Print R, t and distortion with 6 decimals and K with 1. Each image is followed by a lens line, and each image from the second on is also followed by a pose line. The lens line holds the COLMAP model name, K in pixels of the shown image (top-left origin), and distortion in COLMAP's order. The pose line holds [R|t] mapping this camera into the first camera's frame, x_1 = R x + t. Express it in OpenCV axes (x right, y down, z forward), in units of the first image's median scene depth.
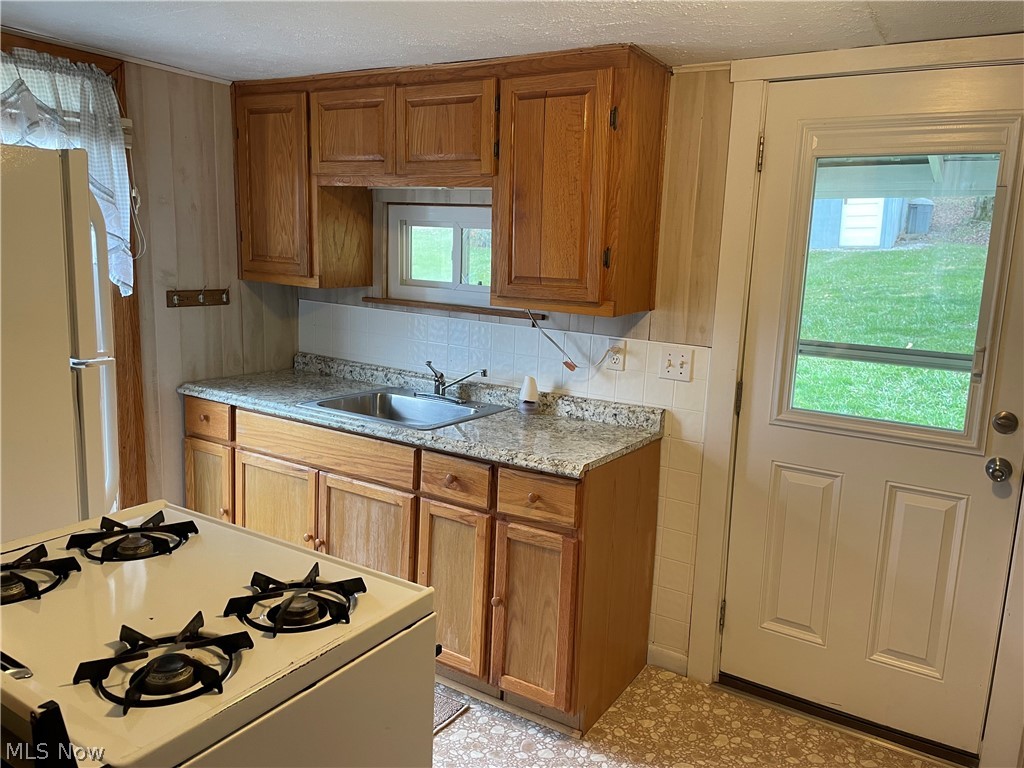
lens RADIAL K [[769.4, 0, 512.5], [0, 769.4, 373.1], [0, 0, 1]] dist [0.085846, -0.111736]
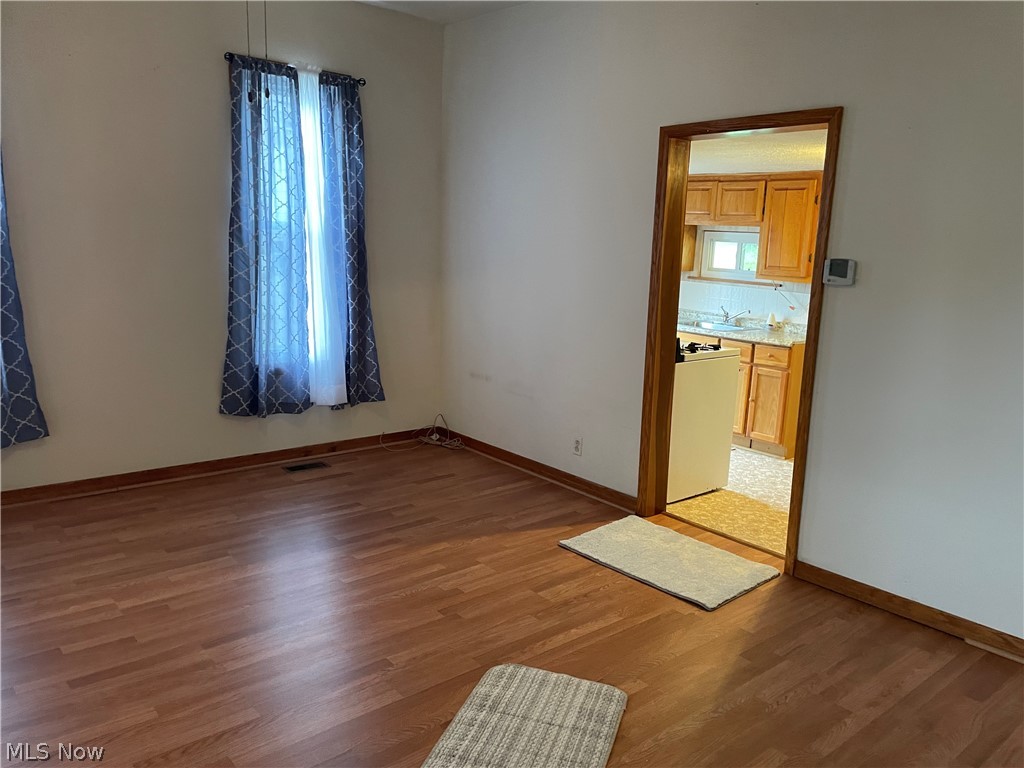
lens RADIAL K [[769.4, 0, 518.9], [0, 769.4, 385.4], [0, 0, 1]] dist [0.085846, -0.111736]
pose [[0.955638, 0.058928, -0.288588, -0.017183], [-0.052580, 0.998175, 0.029706, 0.195953], [0.289812, -0.013214, 0.956992, -1.403914]]
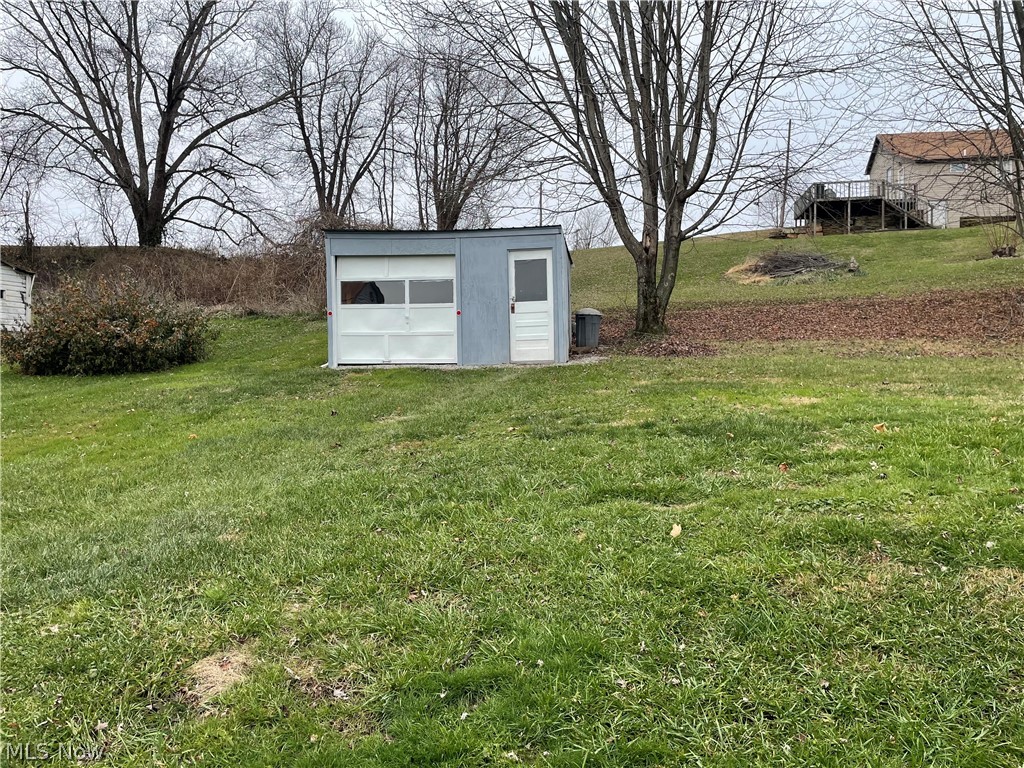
lens RADIAL K [[769.4, 0, 514.9], [0, 769.4, 381.1], [0, 0, 1]] dist [0.085846, -0.111736]
pose [[0.916882, -0.036882, 0.397451, 0.112356], [0.095989, 0.986875, -0.129859, -0.041694], [-0.387445, 0.157216, 0.908389, 0.301778]]
